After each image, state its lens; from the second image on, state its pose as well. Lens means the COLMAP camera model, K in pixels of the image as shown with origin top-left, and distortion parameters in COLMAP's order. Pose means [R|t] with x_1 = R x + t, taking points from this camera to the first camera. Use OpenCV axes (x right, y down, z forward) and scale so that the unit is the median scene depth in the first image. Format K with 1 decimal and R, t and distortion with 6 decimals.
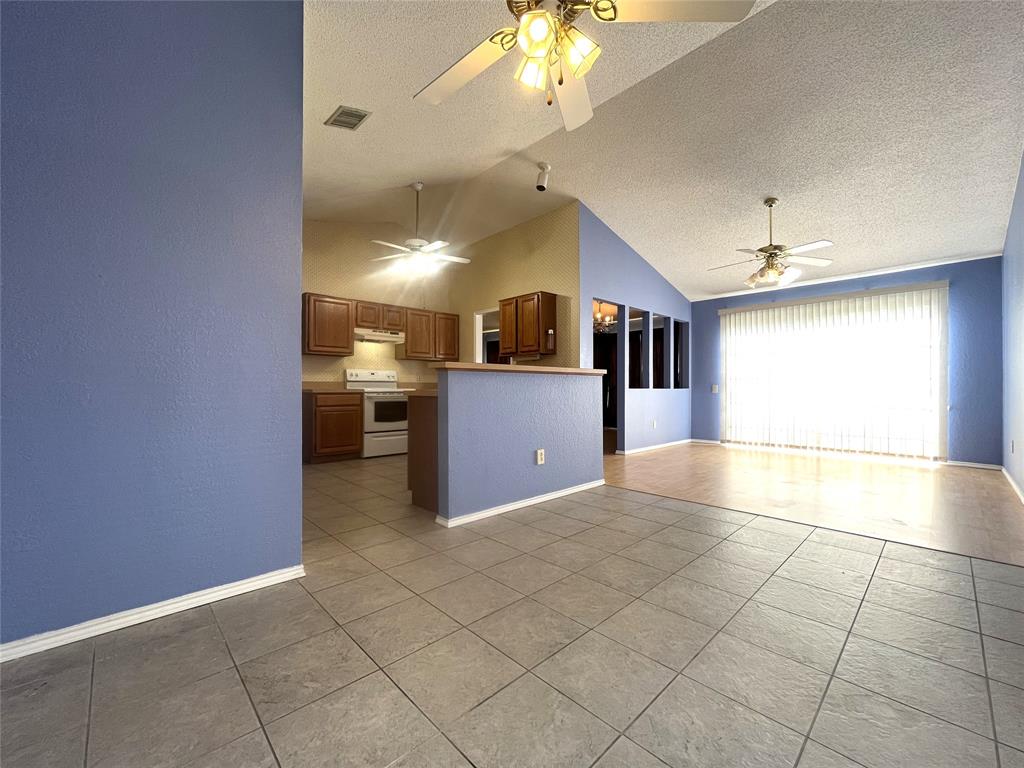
lens RADIAL K [[416.2, 0, 512.0], [0, 416.2, 384.0], [0, 0, 1]] dist [-0.002539, -0.000559]
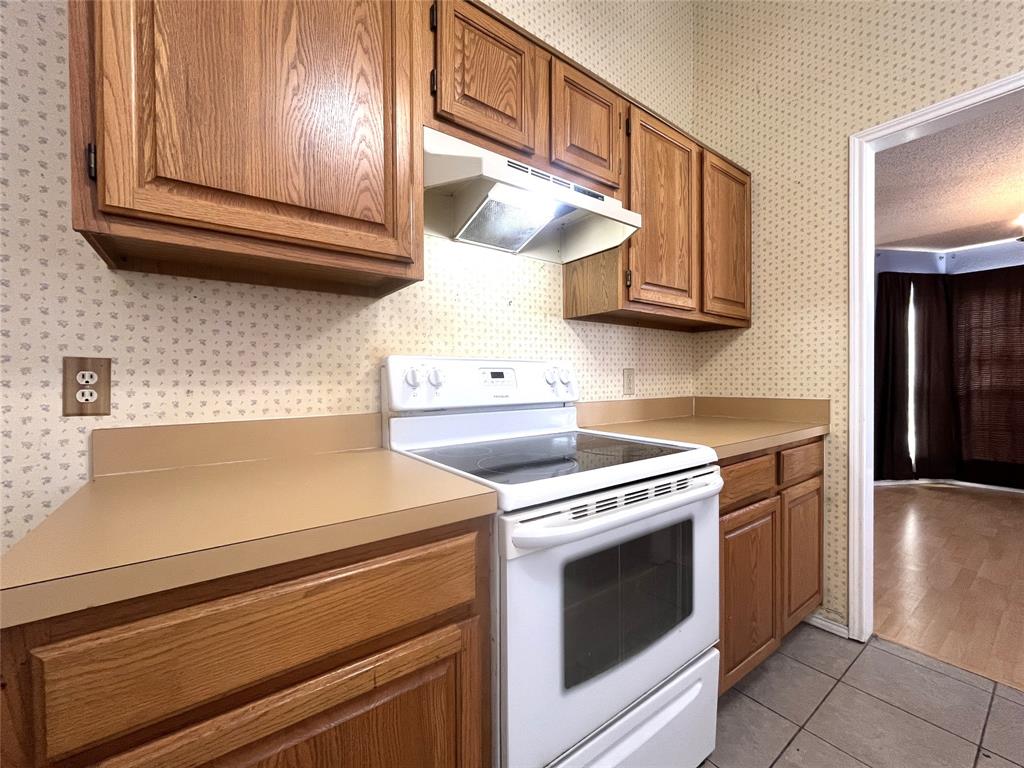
lens RADIAL K [[416.2, 0, 512.0], [0, 416.2, 384.0], [0, 0, 1]] dist [-0.002539, -0.000559]
pose [[0.991446, -0.006923, -0.130334, -0.327985], [0.009324, 0.999798, 0.017820, -0.025846], [0.130185, -0.018883, 0.991310, 0.849586]]
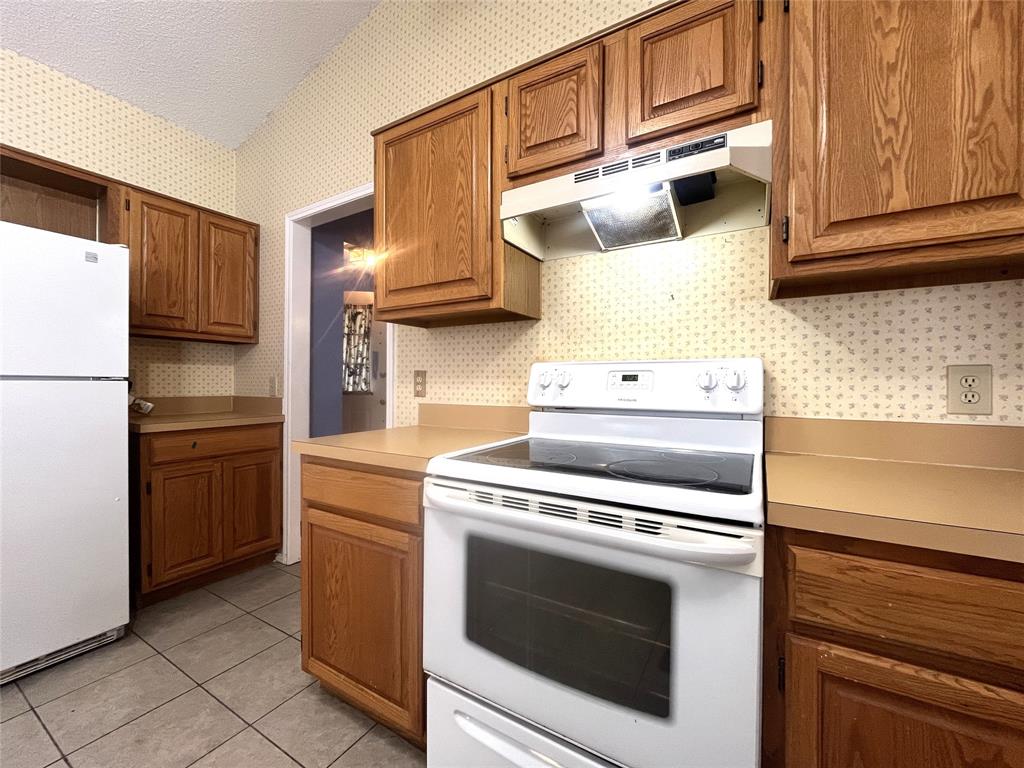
lens RADIAL K [[416.2, 0, 512.0], [0, 416.2, 384.0], [0, 0, 1]] dist [-0.002539, -0.000559]
pose [[0.264443, 0.003106, -0.964396, -0.146096], [0.002935, 0.999988, 0.004026, -0.024431], [0.964397, -0.003895, 0.264431, 0.971637]]
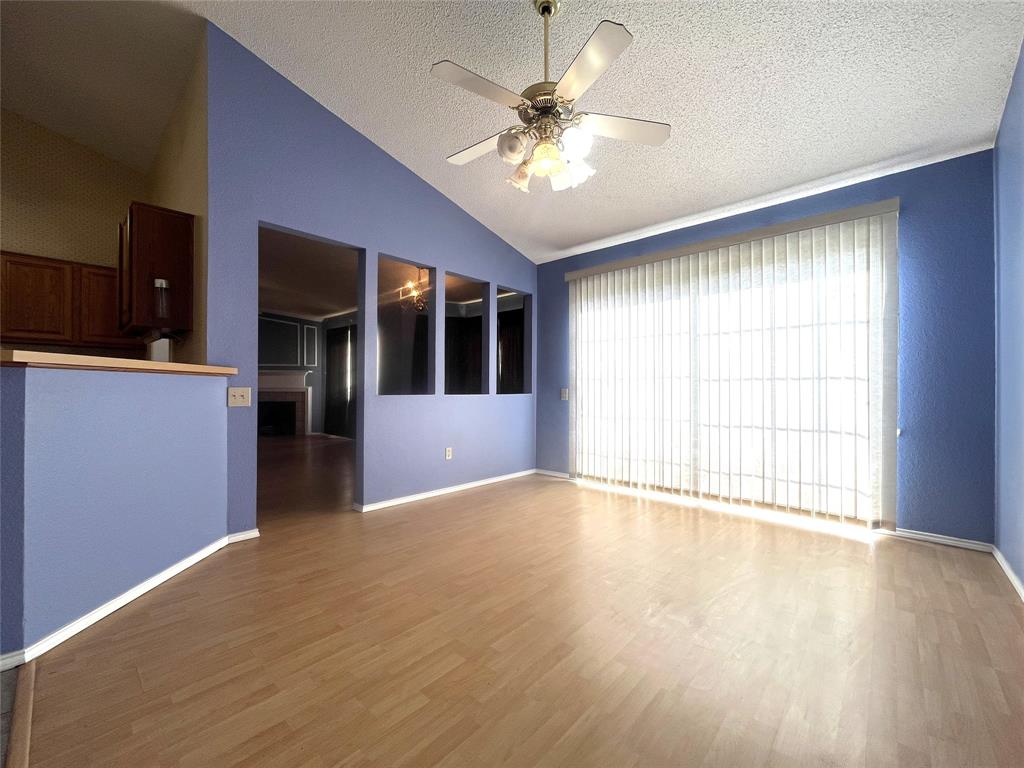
lens RADIAL K [[416.7, 0, 512.0], [0, 416.7, 384.0], [0, 0, 1]] dist [0.000147, -0.002903]
pose [[0.997314, 0.002286, 0.073213, 0.454746], [-0.002152, 0.999996, -0.001907, -0.004115], [-0.073217, 0.001744, 0.997314, 0.442507]]
